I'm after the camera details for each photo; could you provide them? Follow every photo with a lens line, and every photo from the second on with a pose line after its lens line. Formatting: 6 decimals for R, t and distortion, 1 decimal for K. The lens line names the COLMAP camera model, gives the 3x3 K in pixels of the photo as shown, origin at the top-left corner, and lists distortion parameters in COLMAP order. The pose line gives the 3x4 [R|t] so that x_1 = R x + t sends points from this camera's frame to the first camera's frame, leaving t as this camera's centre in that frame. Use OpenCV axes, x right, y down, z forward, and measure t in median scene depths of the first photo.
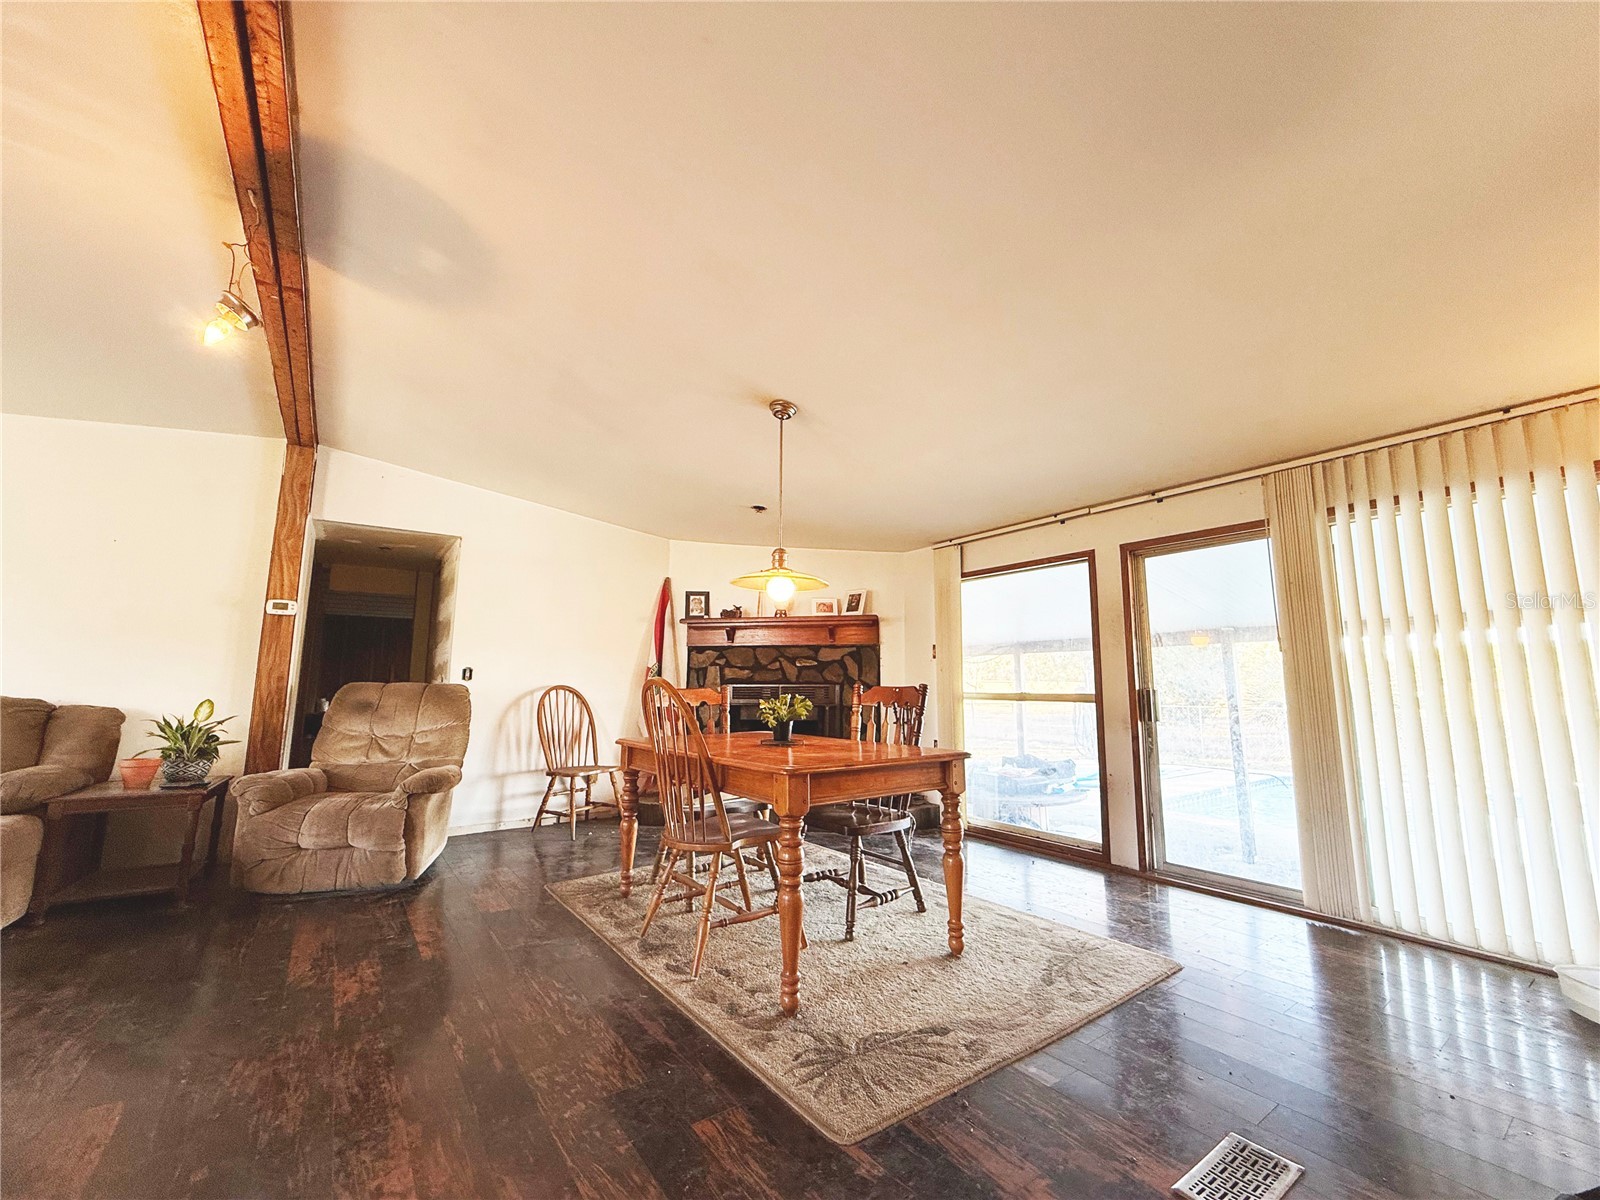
lens RADIAL K [[636.9, 0, 788.2], [0, 636.9, 597.3], [0, 0, 1]] dist [0.009112, -0.002449]
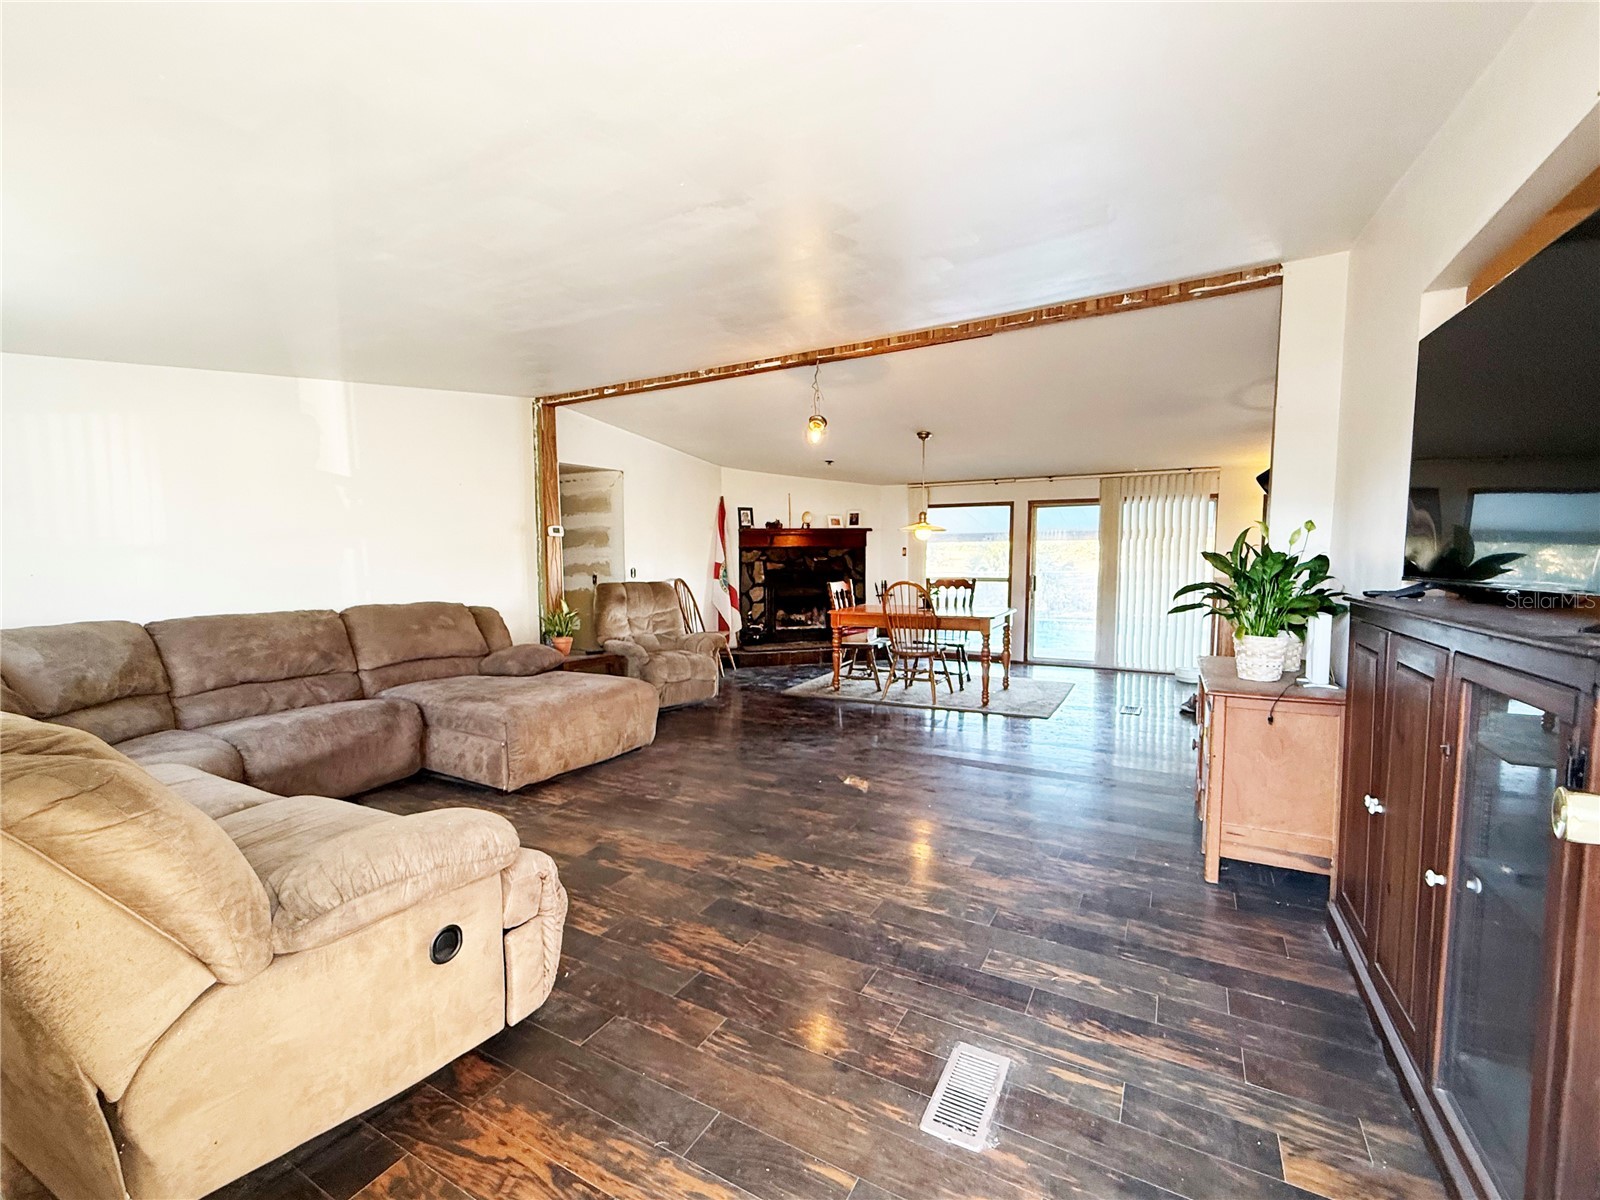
lens RADIAL K [[636.9, 0, 804.0], [0, 636.9, 611.4], [0, 0, 1]] dist [0.009112, -0.002449]
pose [[0.914458, -0.045742, 0.402088, -0.868563], [-0.046718, 0.975016, 0.217168, -0.141061], [-0.401976, -0.217376, 0.889474, -0.491836]]
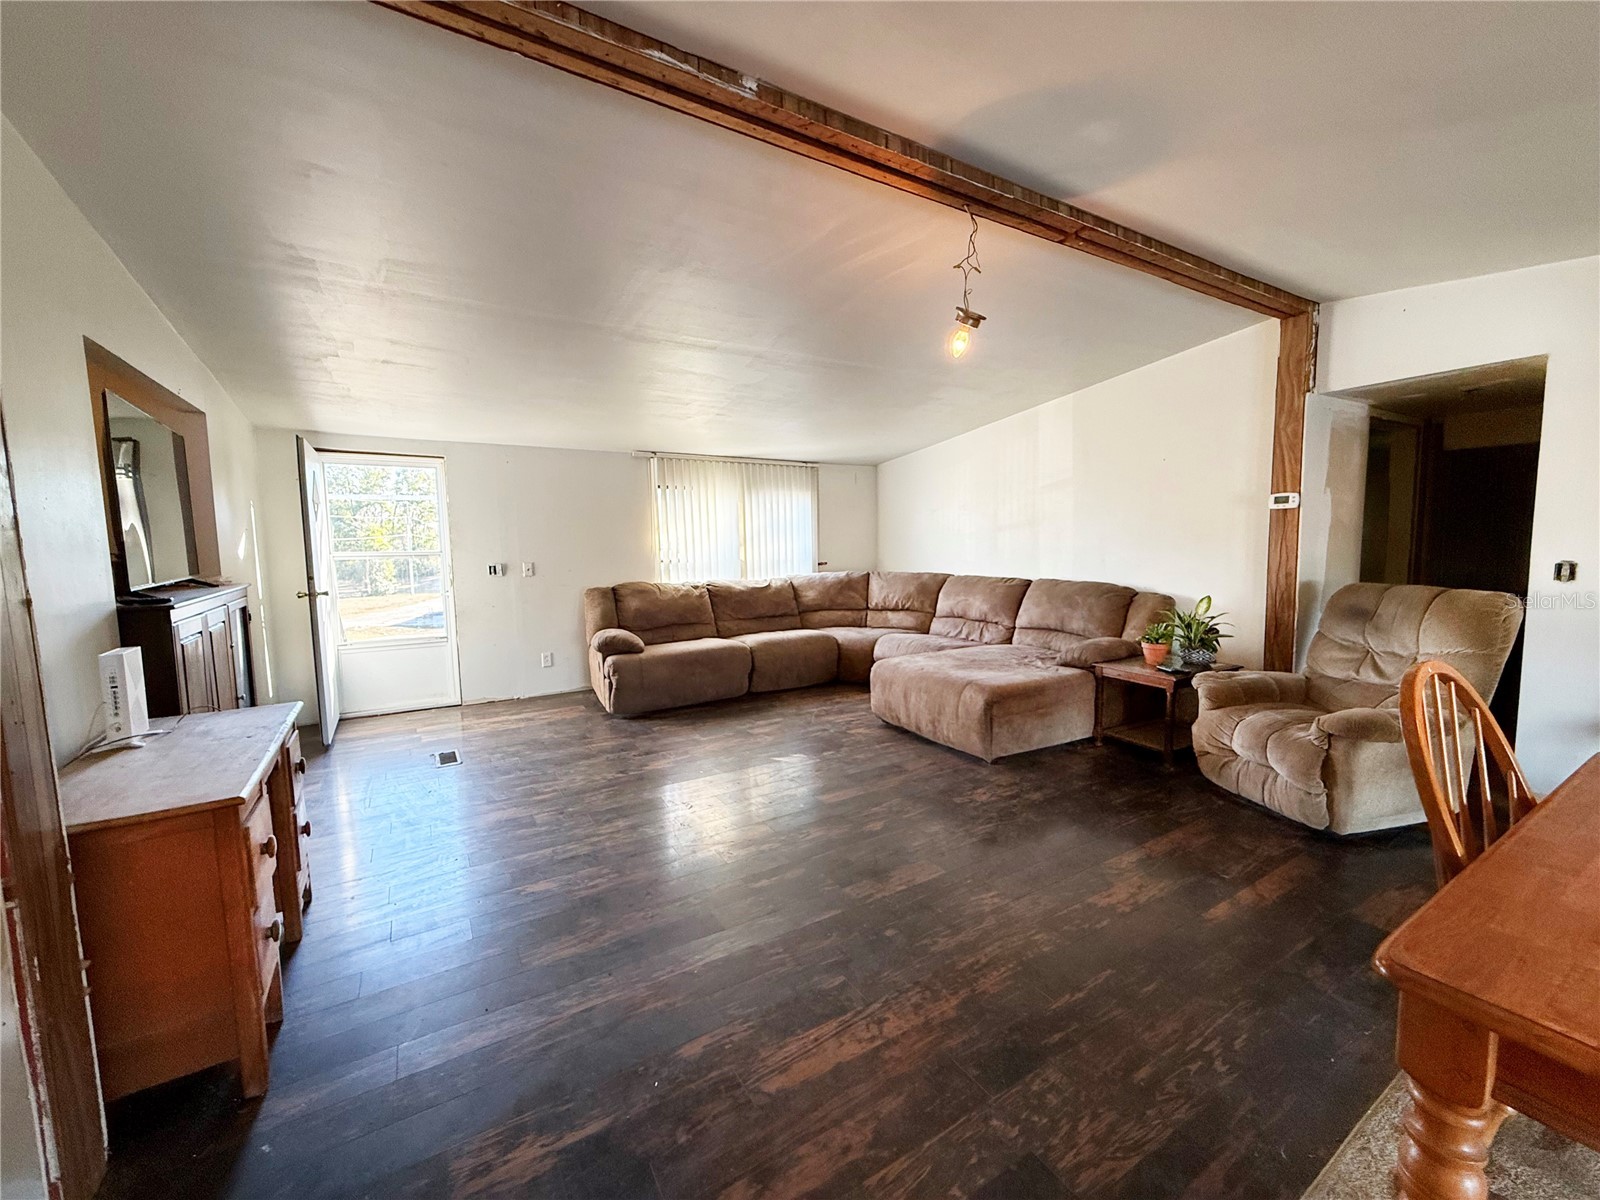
lens RADIAL K [[636.9, 0, 813.5], [0, 636.9, 593.0], [0, 0, 1]] dist [0.009112, -0.002449]
pose [[-0.065119, 0.078319, -0.994799, 0.209110], [0.160007, 0.984835, 0.067061, -0.024584], [0.984966, -0.154808, -0.076663, 0.356223]]
